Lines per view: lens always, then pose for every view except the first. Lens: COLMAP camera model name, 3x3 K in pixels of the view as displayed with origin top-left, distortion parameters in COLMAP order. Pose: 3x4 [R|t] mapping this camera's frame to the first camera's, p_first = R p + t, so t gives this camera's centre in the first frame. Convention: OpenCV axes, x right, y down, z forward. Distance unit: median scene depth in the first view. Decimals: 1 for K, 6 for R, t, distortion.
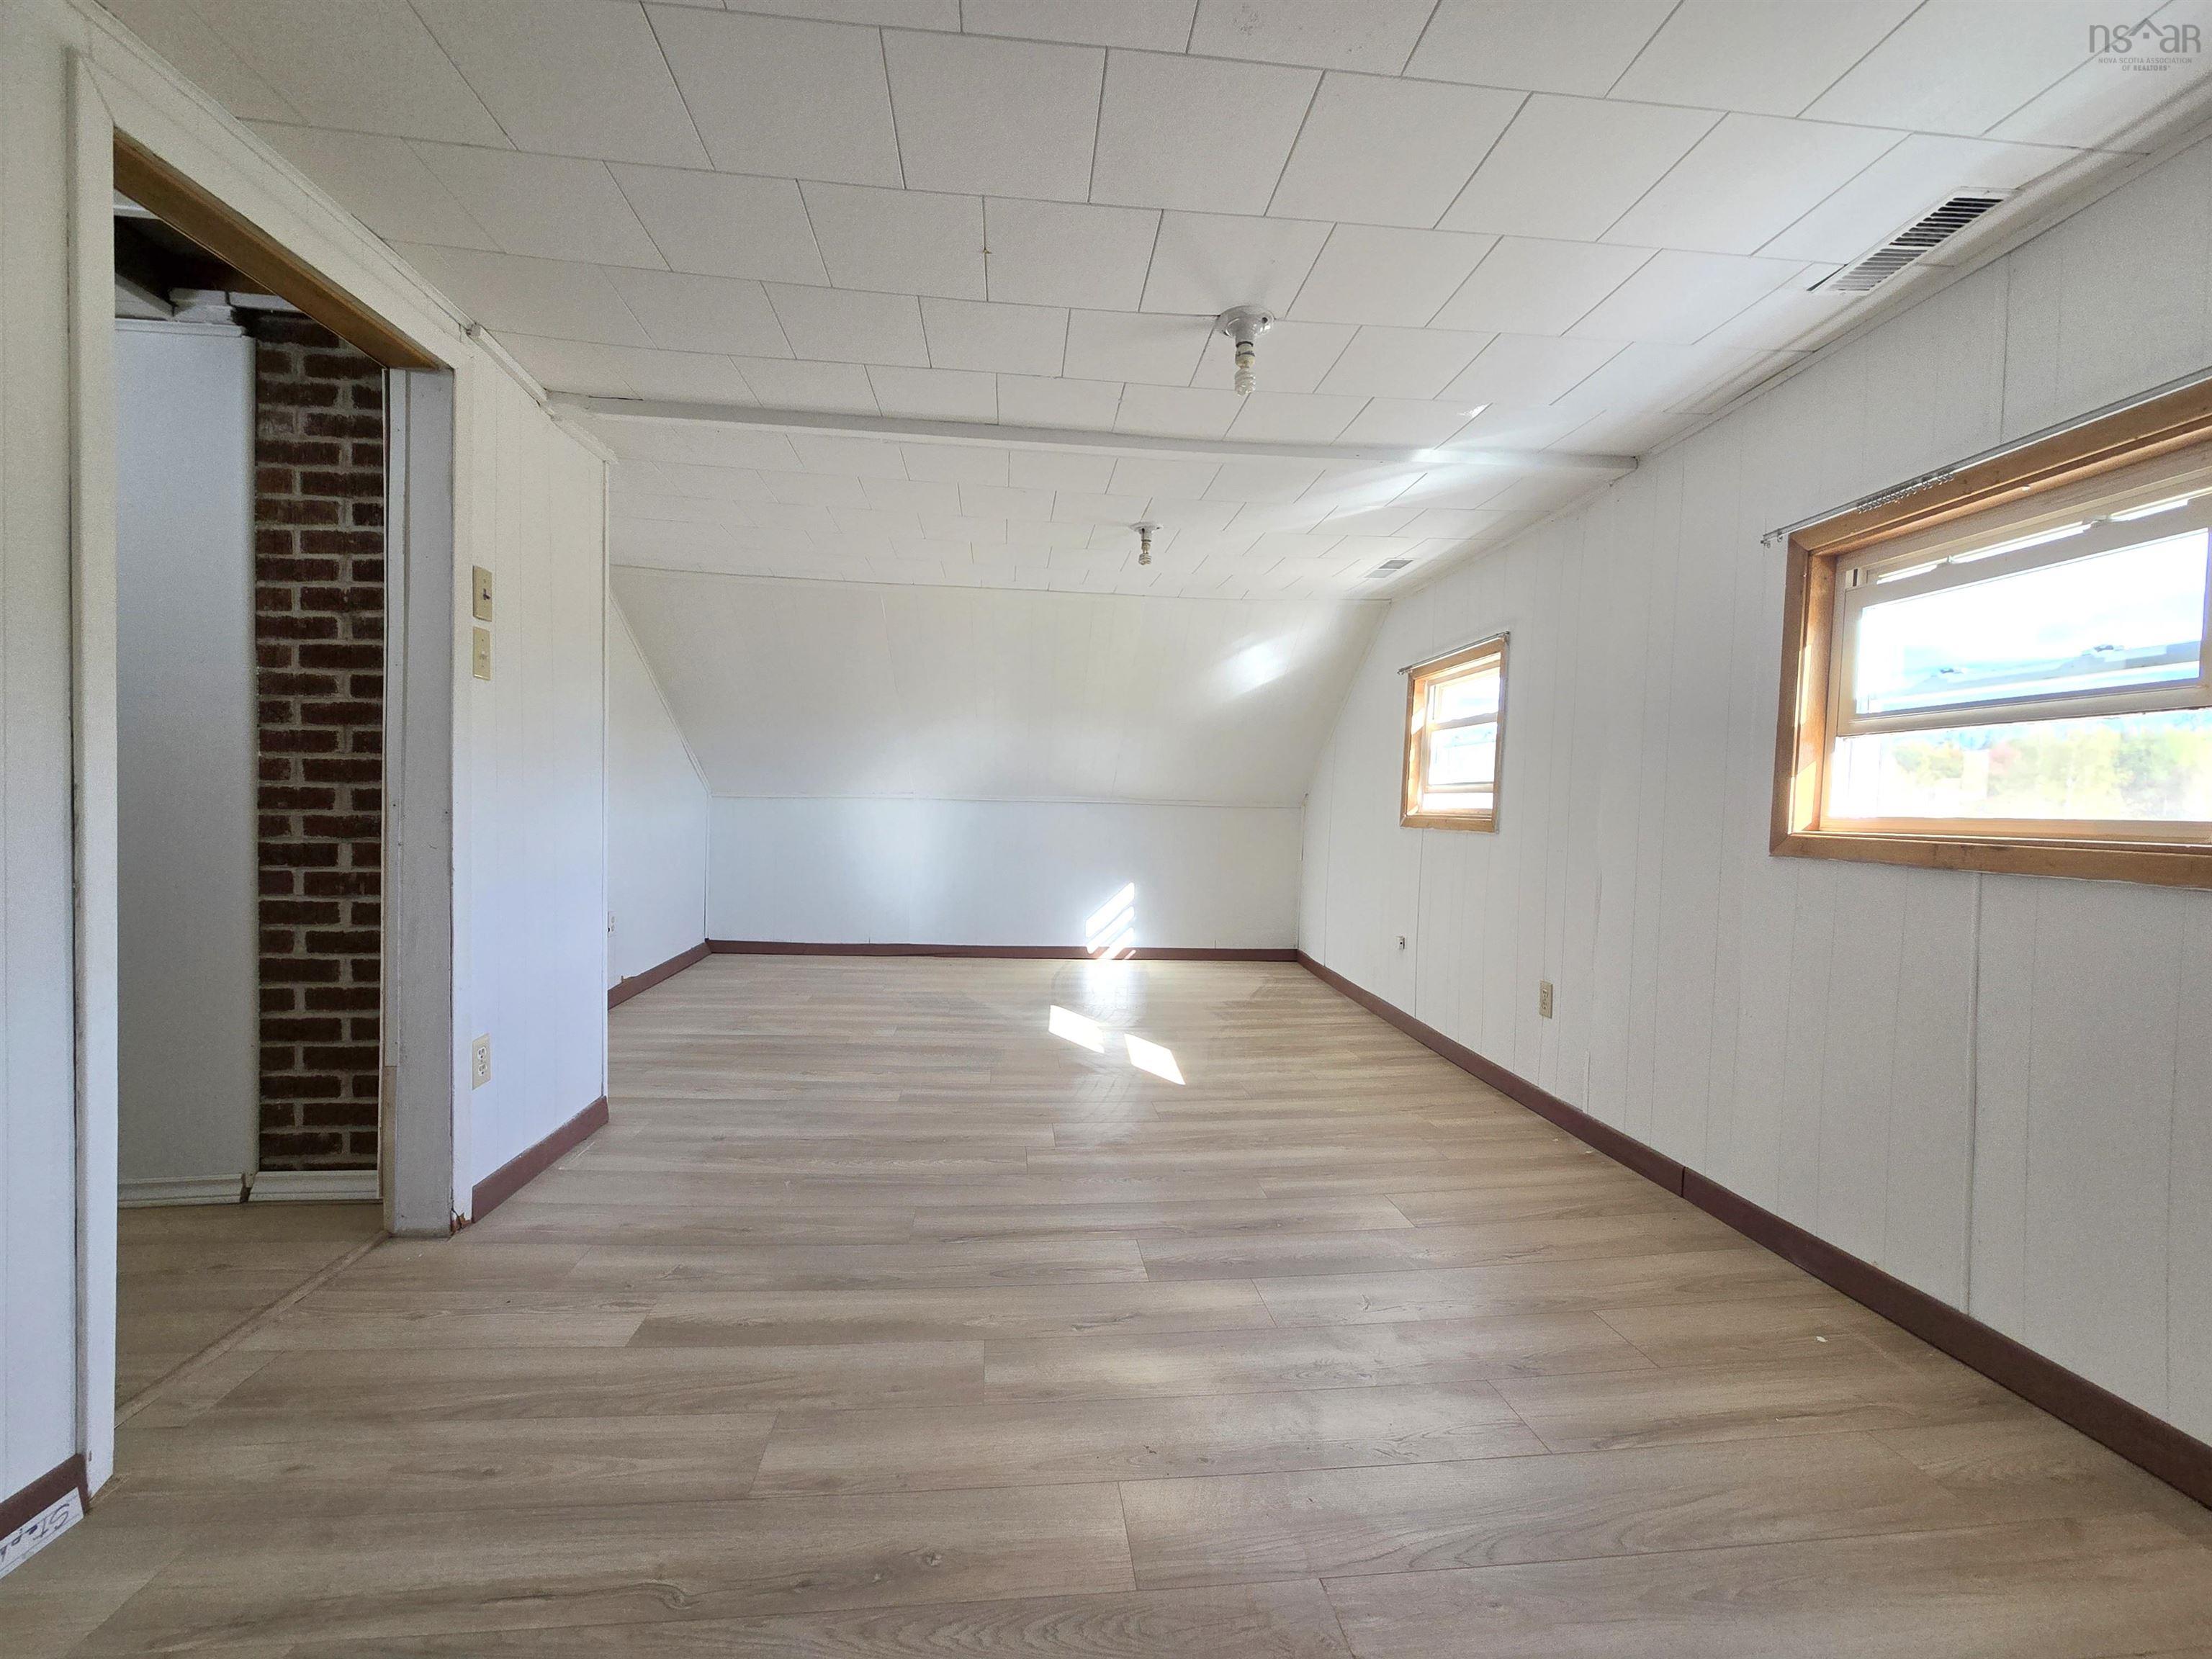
lens RADIAL K [[923.6, 0, 1087.6], [0, 923.6, 831.4], [0, 0, 1]] dist [-0.000807, 0.000066]
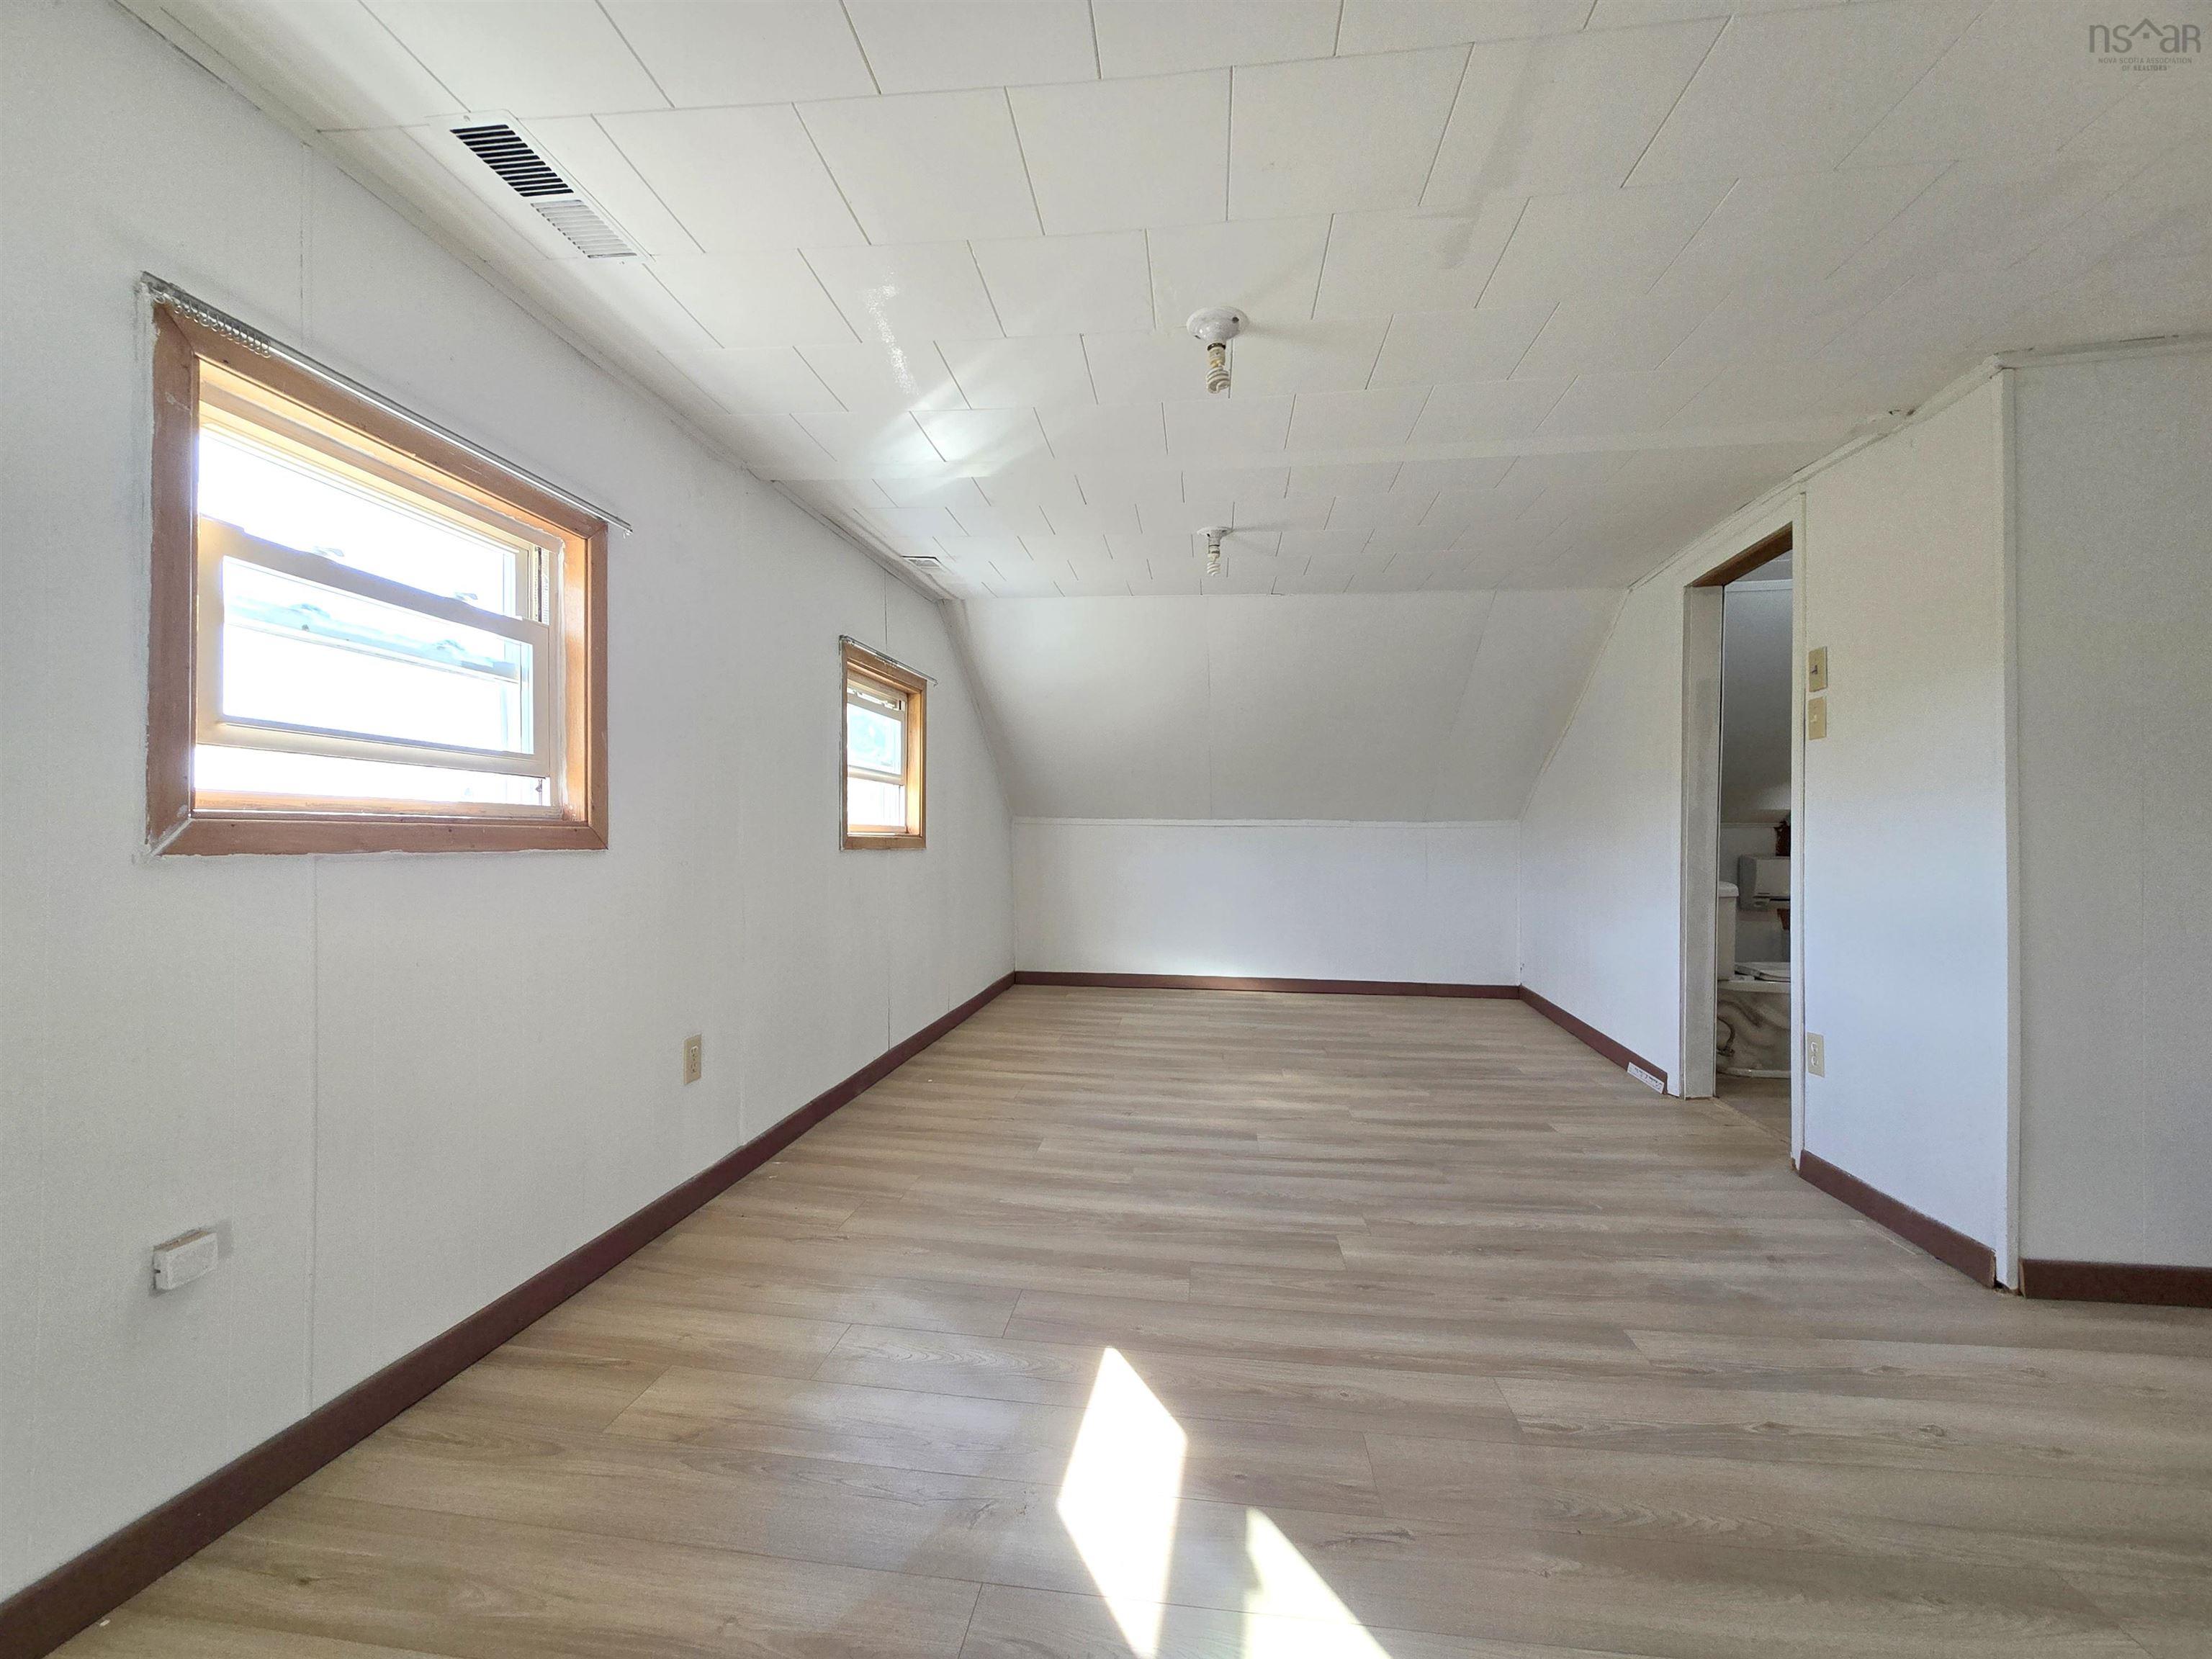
lens RADIAL K [[923.6, 0, 1087.6], [0, 923.6, 831.4], [0, 0, 1]] dist [-0.000807, 0.000066]
pose [[-0.974621, -0.026802, 0.222250, 0.007855], [-0.022760, 0.999526, 0.020728, -0.037119], [-0.222700, 0.015144, -0.974769, 1.933464]]
